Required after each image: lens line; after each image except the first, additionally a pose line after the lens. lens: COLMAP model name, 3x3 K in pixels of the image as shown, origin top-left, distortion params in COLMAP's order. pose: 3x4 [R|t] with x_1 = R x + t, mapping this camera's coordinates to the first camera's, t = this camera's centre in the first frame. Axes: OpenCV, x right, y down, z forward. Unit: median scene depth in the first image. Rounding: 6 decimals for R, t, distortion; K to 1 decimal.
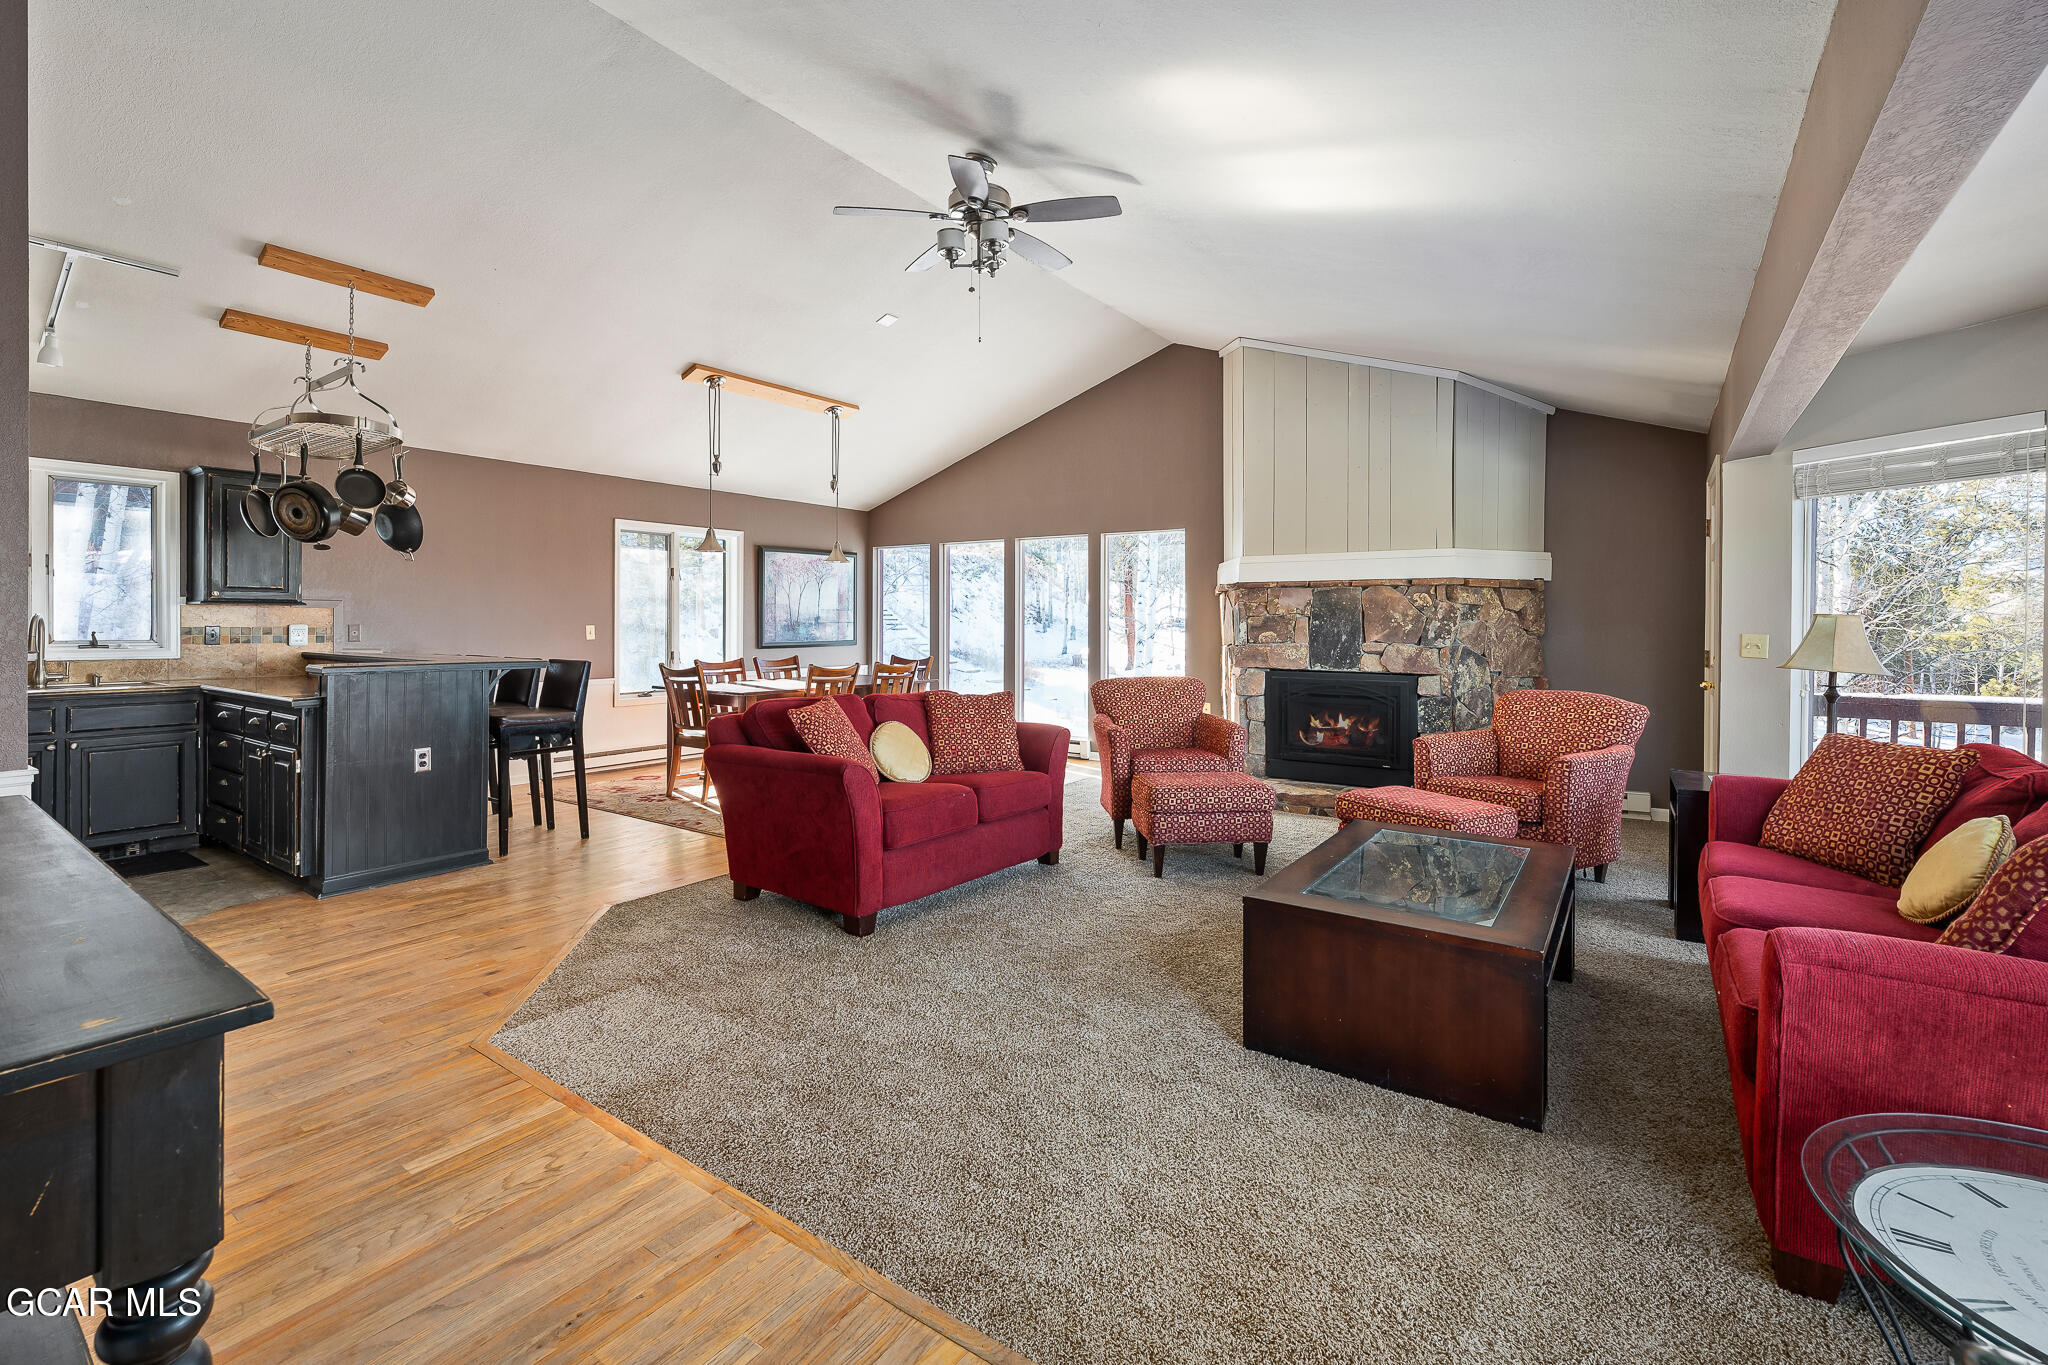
lens RADIAL K [[887.9, 0, 1008.8], [0, 887.9, 625.0], [0, 0, 1]] dist [0.004132, -0.000630]
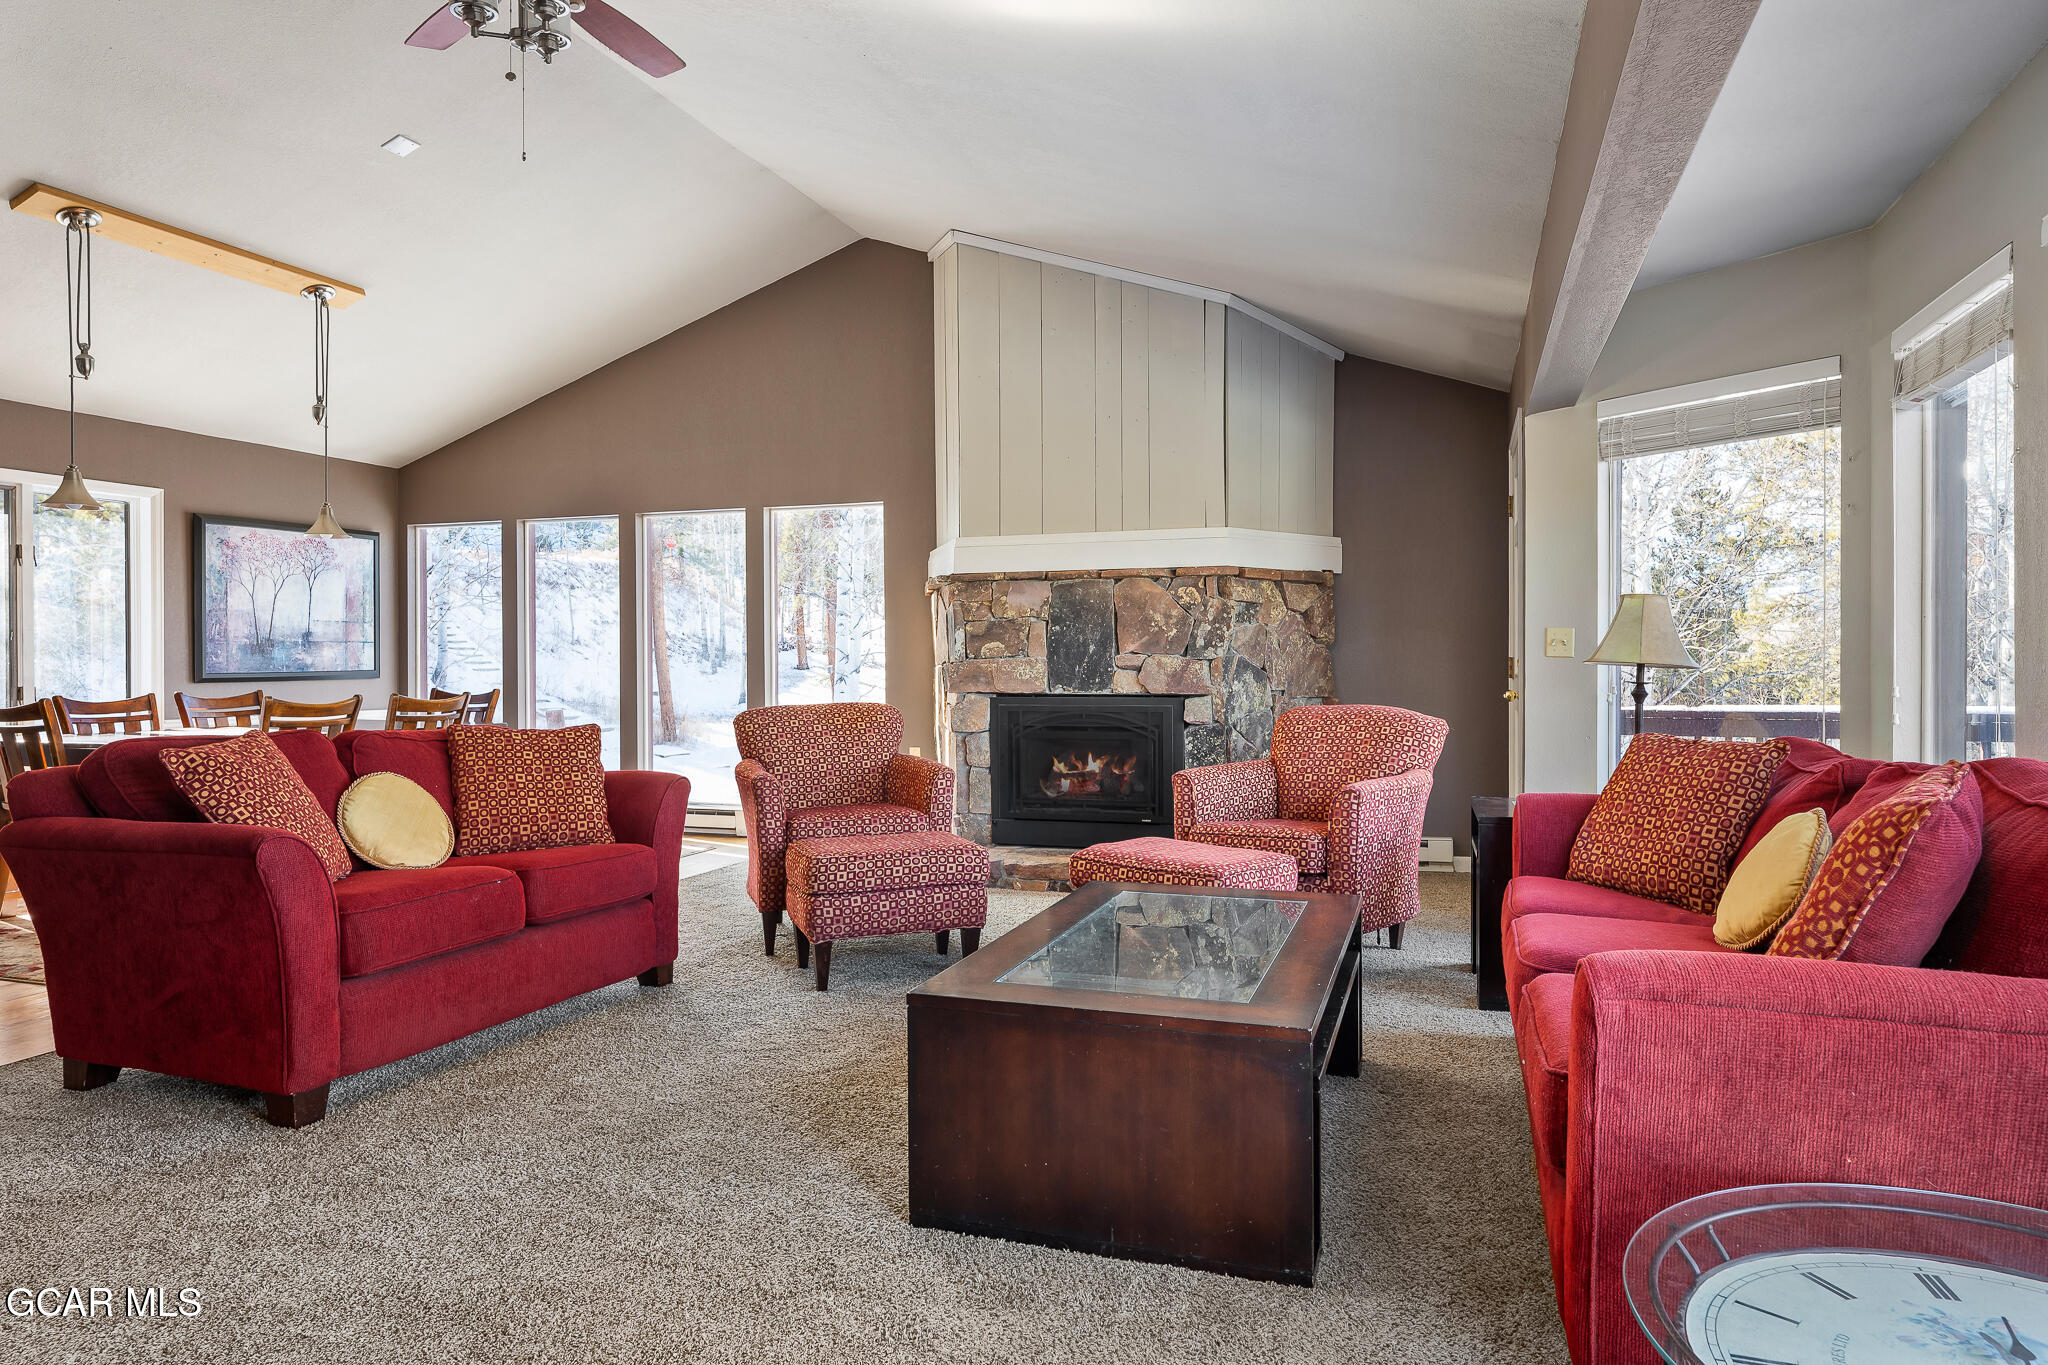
lens RADIAL K [[1218.9, 0, 1025.3], [0, 1218.9, 666.7], [0, 0, 1]] dist [0.003775, -0.000365]
pose [[0.959669, -0.008570, 0.281000, 0.049561], [0.008797, 0.999961, 0.000453, 0.033682], [-0.280993, 0.002038, 0.959708, 0.059840]]
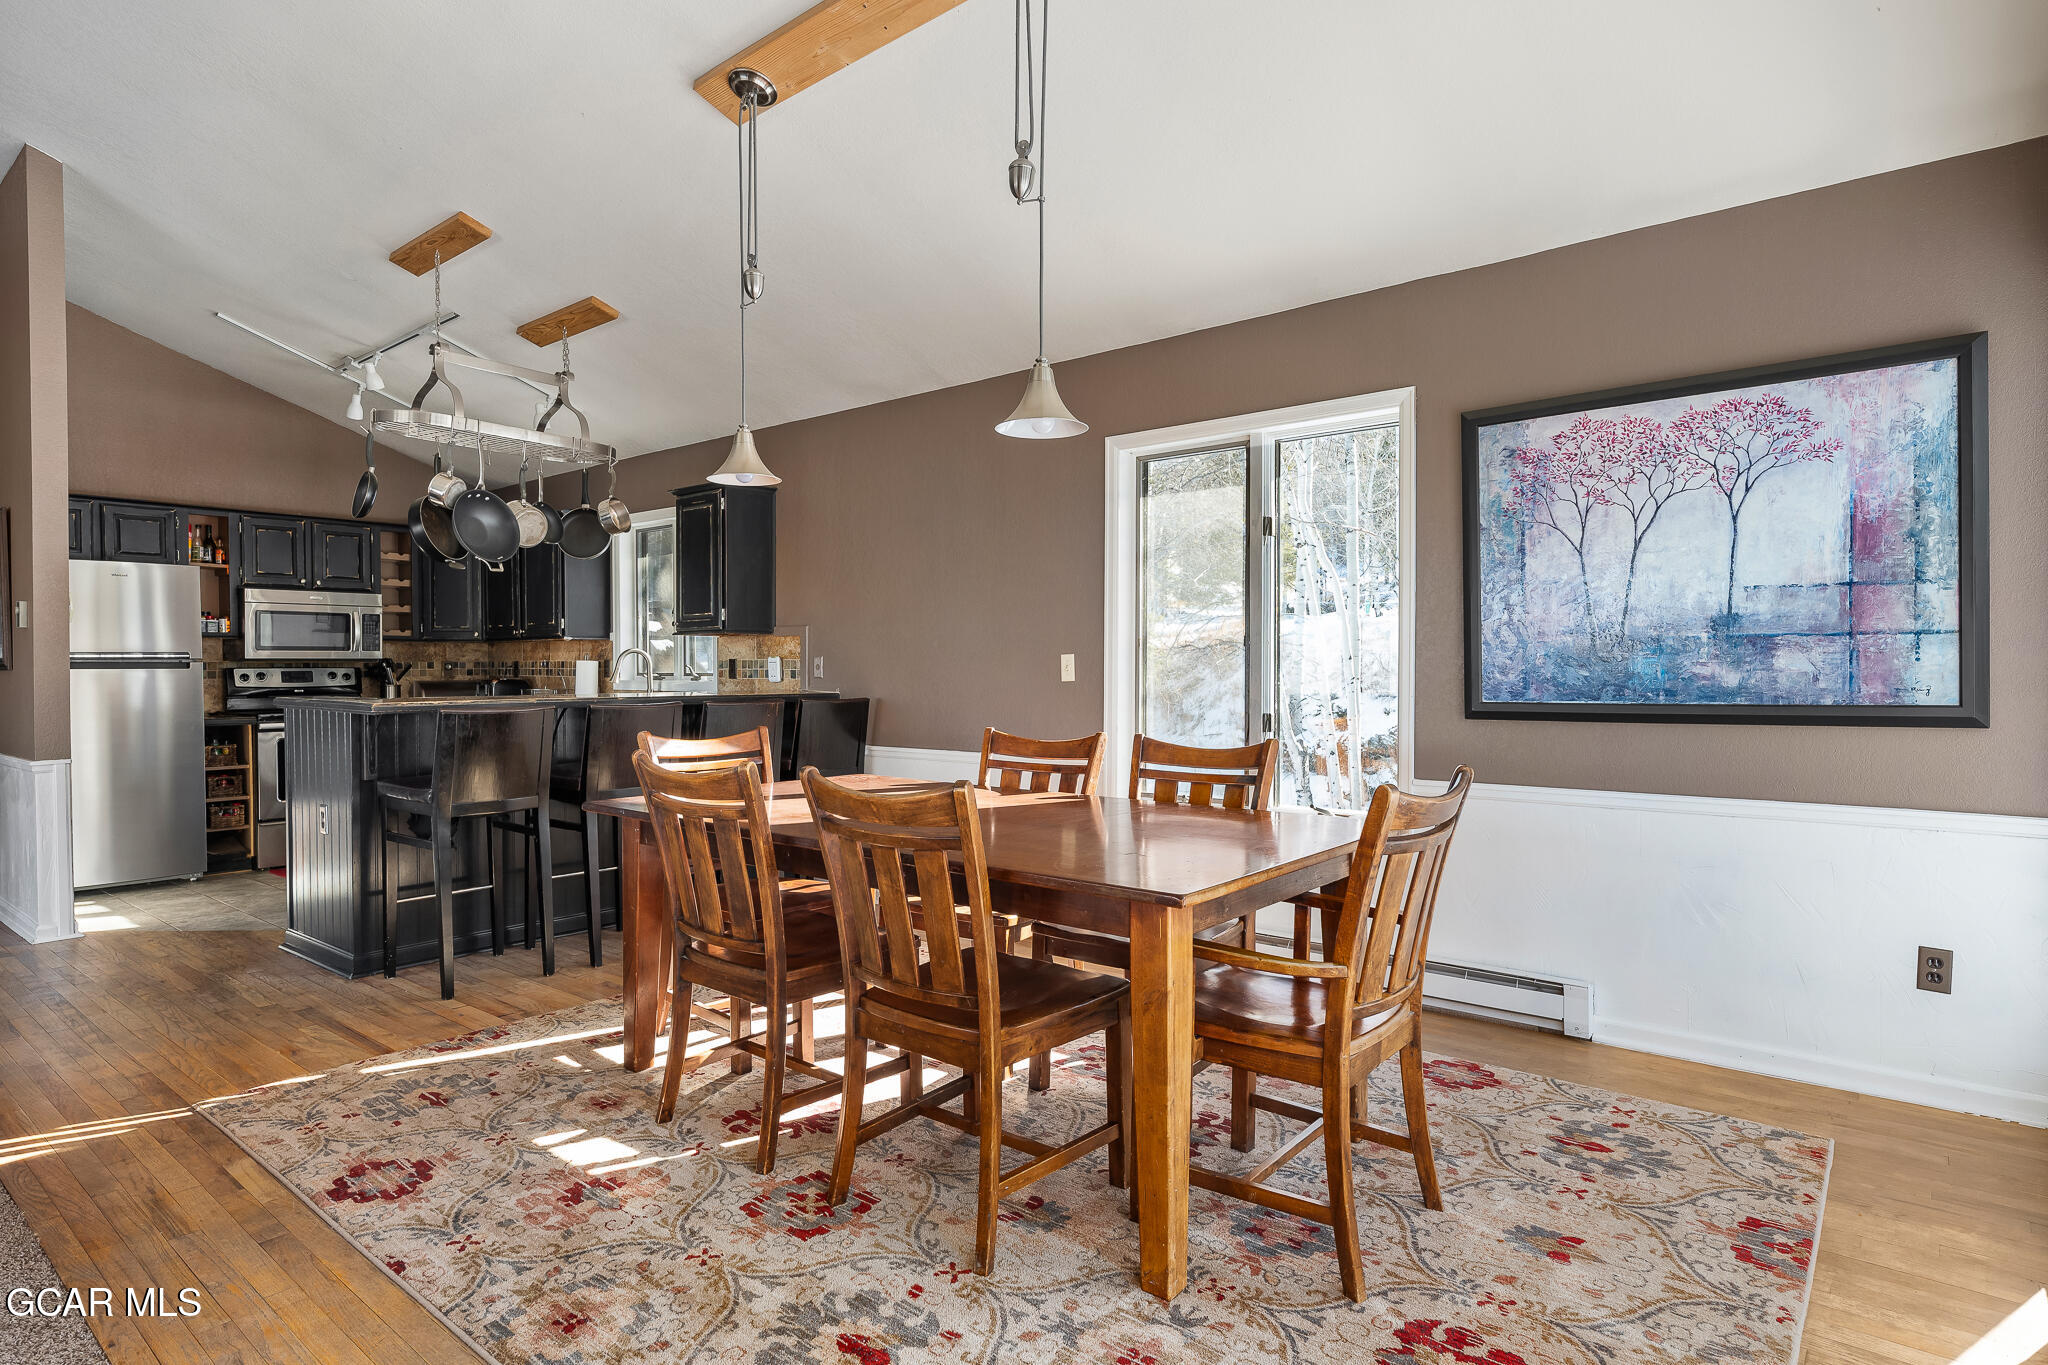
lens RADIAL K [[1082.3, 0, 1017.0], [0, 1082.3, 671.6], [0, 0, 1]] dist [-0.004519, -0.002855]
pose [[-0.058390, -0.000846, -0.998293, 0.235336], [-0.001208, 0.999999, -0.000777, 0.015608], [0.998293, 0.001161, -0.058391, 1.418911]]
